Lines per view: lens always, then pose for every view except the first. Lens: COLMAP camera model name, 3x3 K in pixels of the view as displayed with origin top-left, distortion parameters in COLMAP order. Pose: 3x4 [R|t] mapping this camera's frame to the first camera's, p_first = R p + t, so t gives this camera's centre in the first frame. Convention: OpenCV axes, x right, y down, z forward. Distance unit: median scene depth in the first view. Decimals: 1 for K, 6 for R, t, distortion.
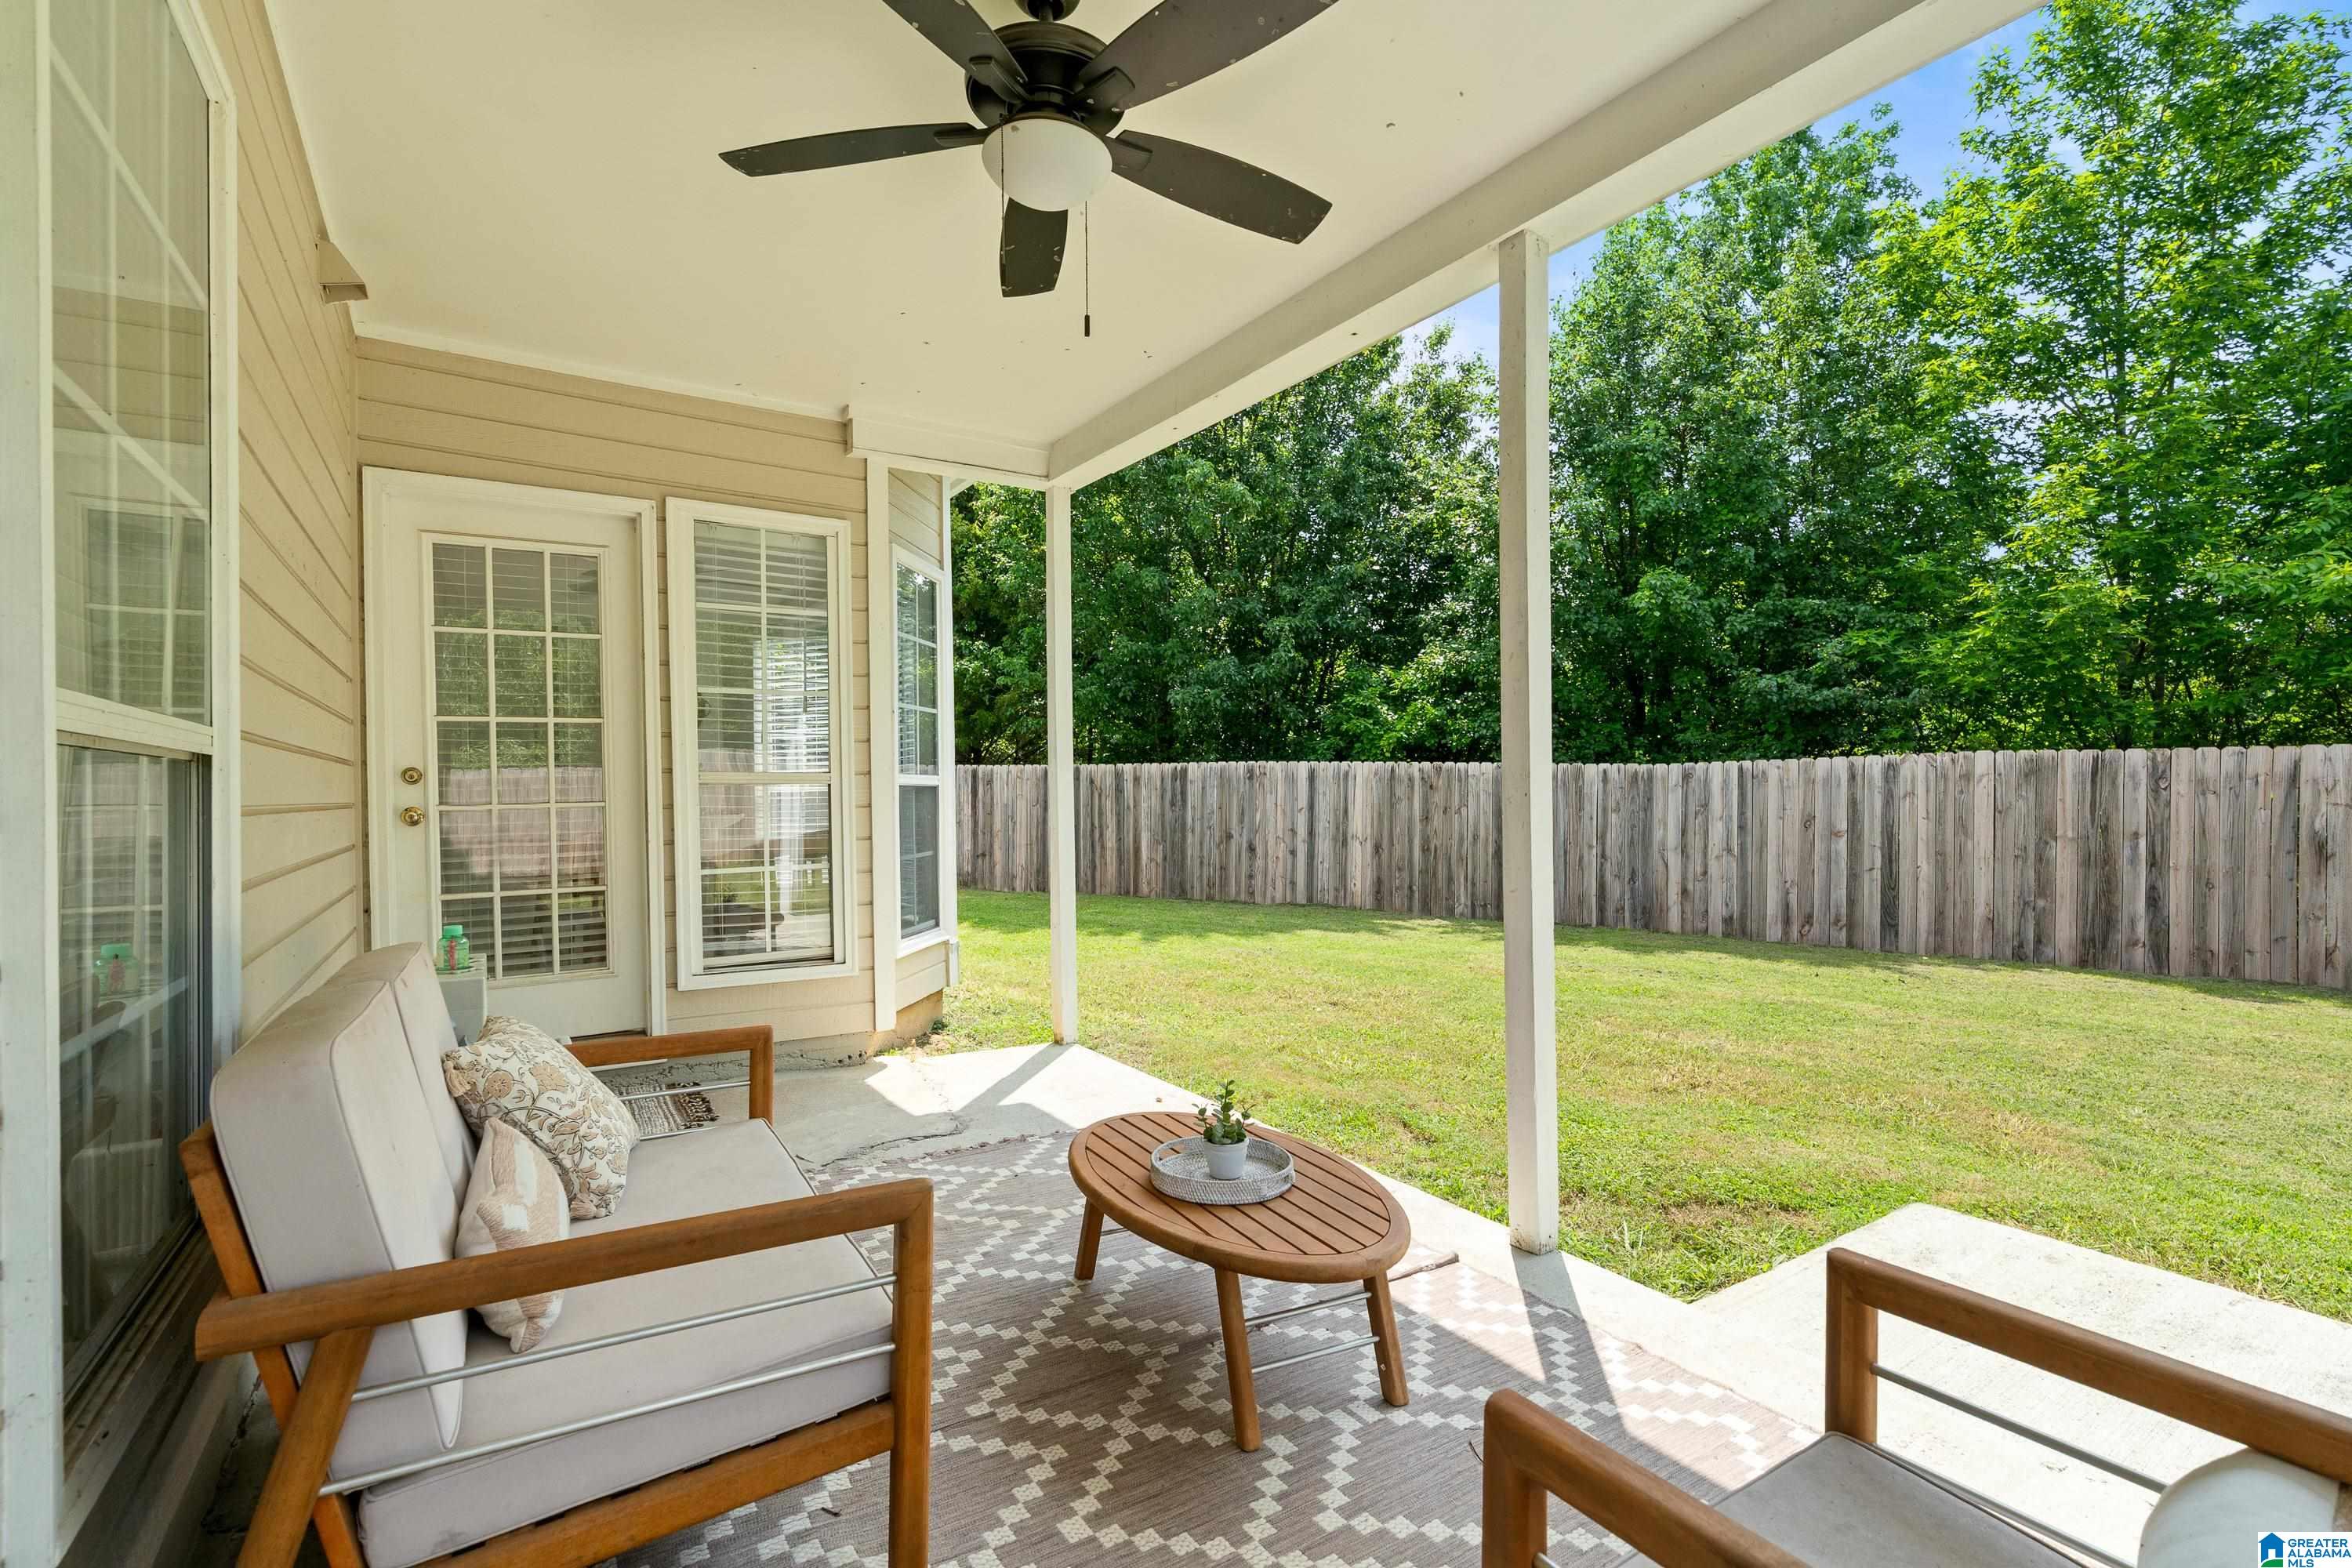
lens RADIAL K [[1054.7, 0, 1166.7], [0, 1054.7, 786.1], [0, 0, 1]] dist [-0.003779, -0.000419]
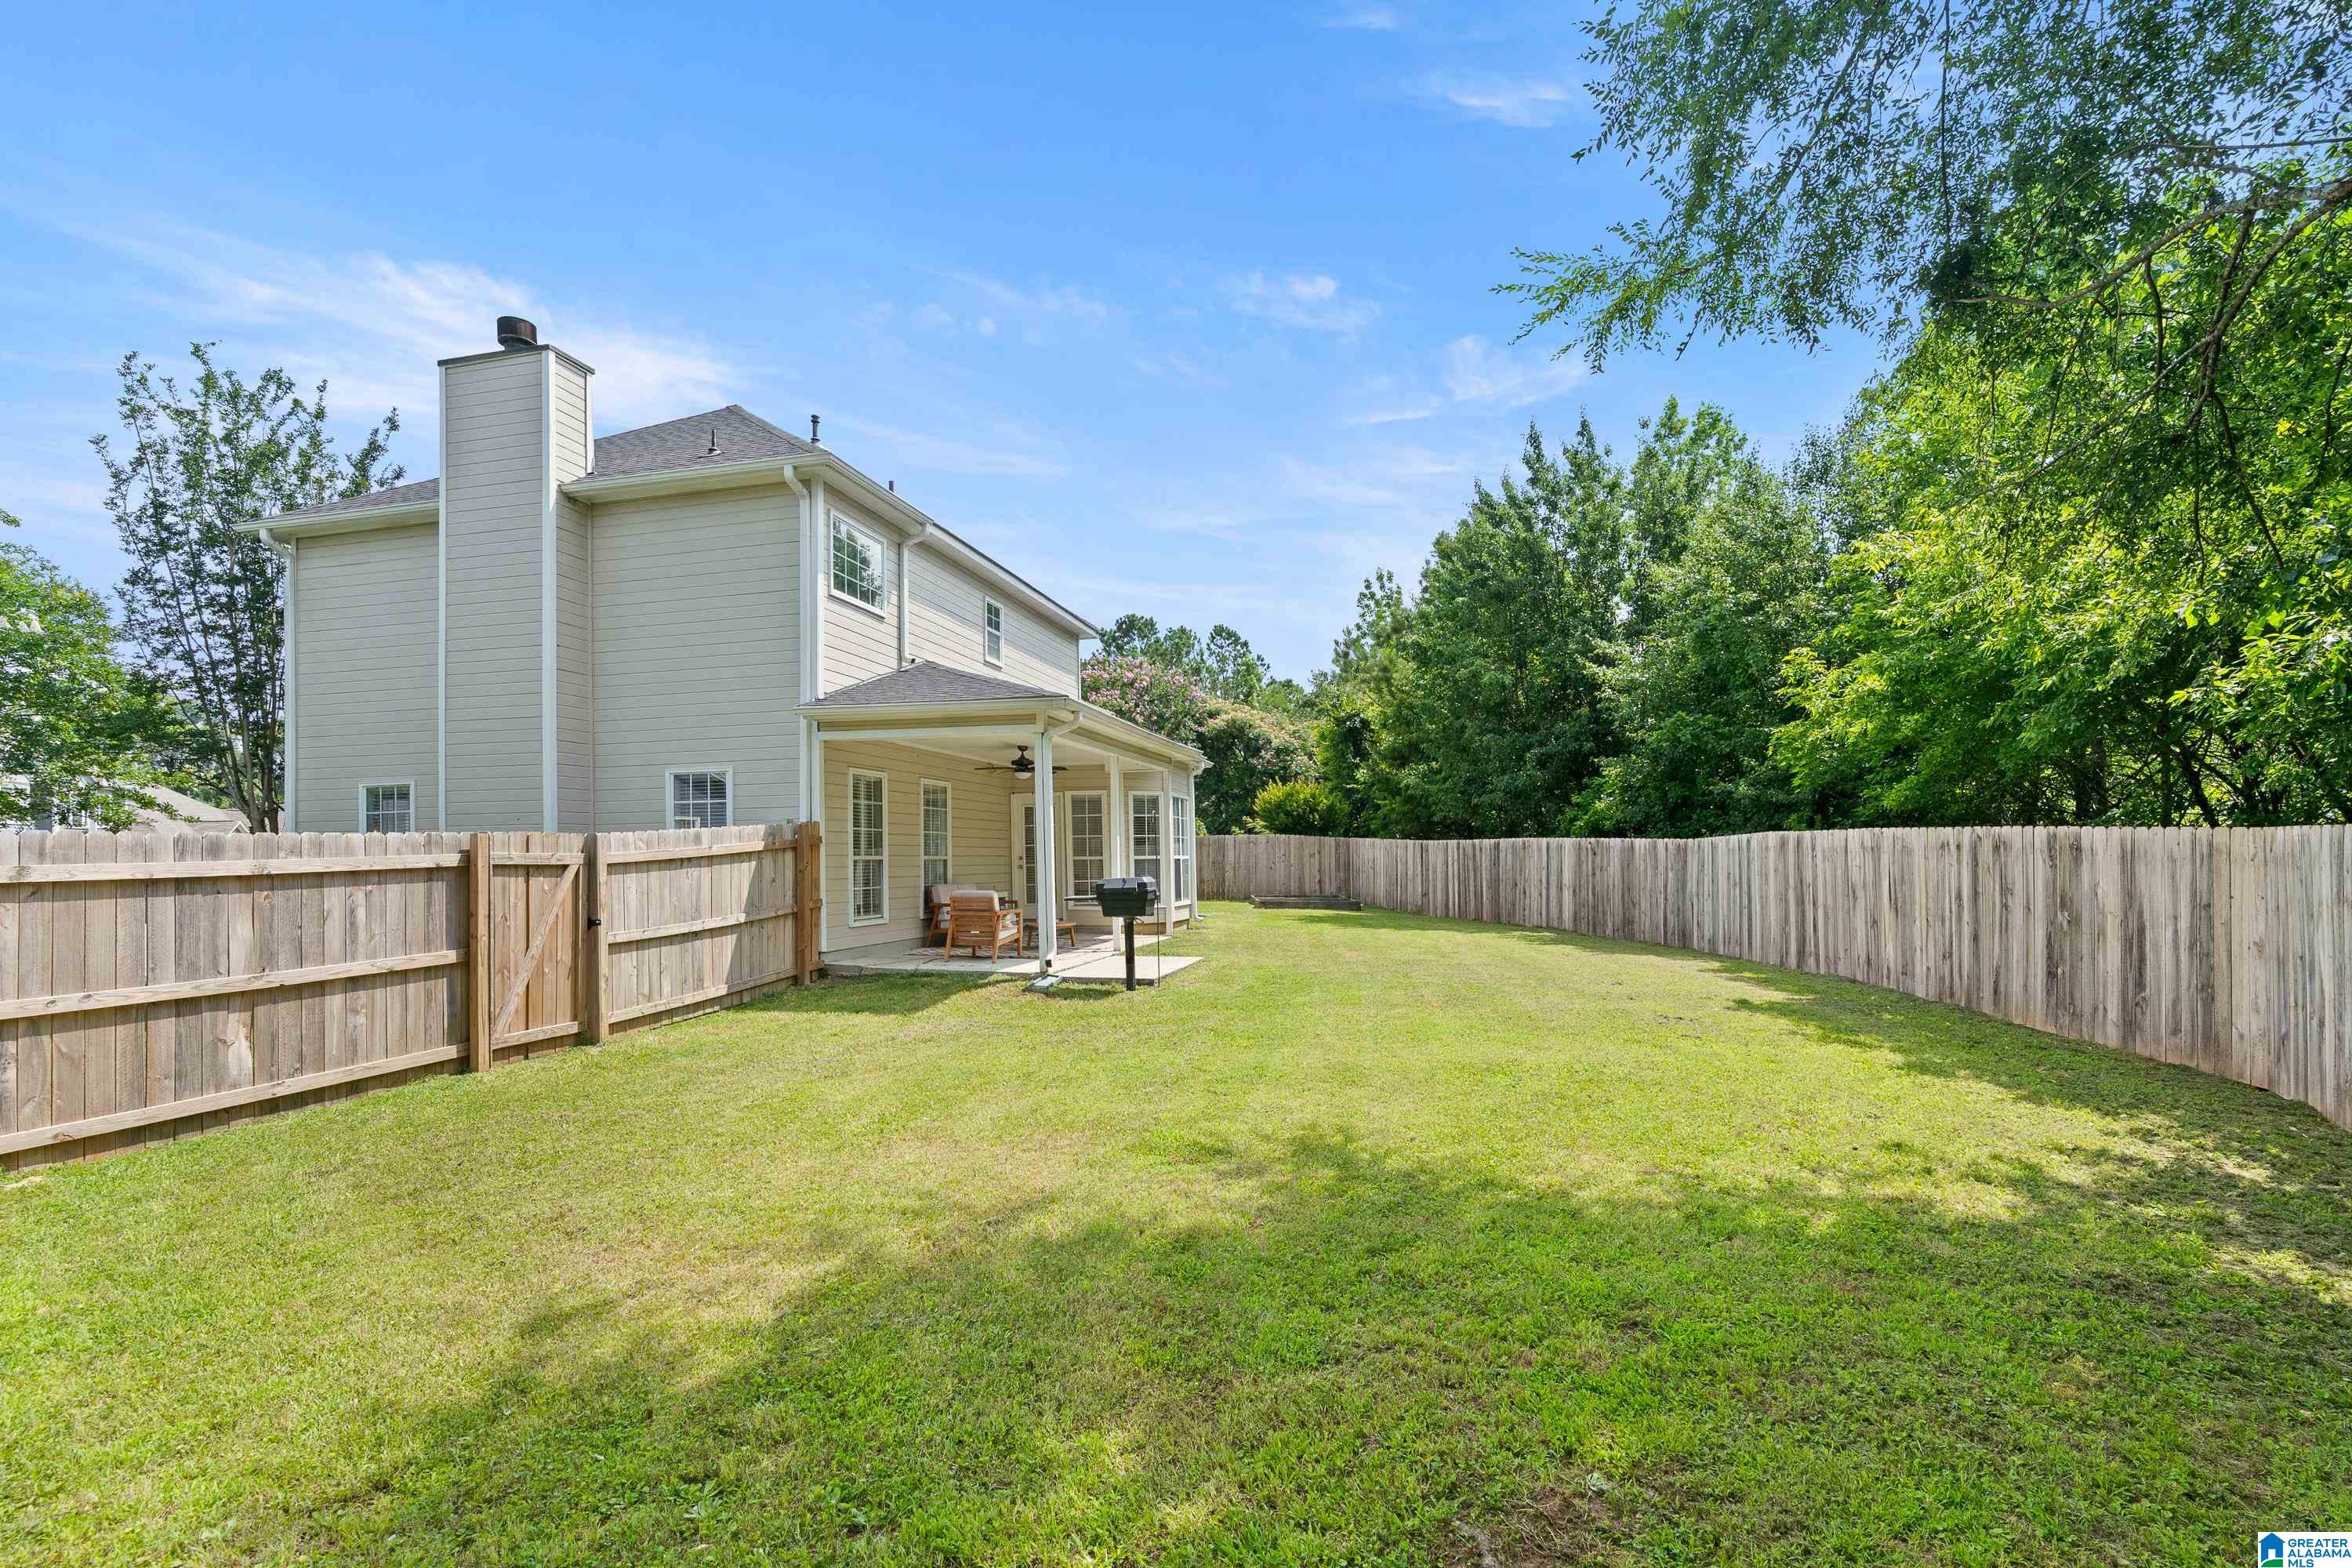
lens RADIAL K [[1054.7, 0, 1166.7], [0, 1054.7, 786.1], [0, 0, 1]] dist [-0.003779, -0.000419]
pose [[0.679646, -0.040364, -0.732429, 1.398783], [-0.007117, 0.998075, -0.061608, 0.002261], [0.733505, 0.047085, 0.678051, -0.773695]]
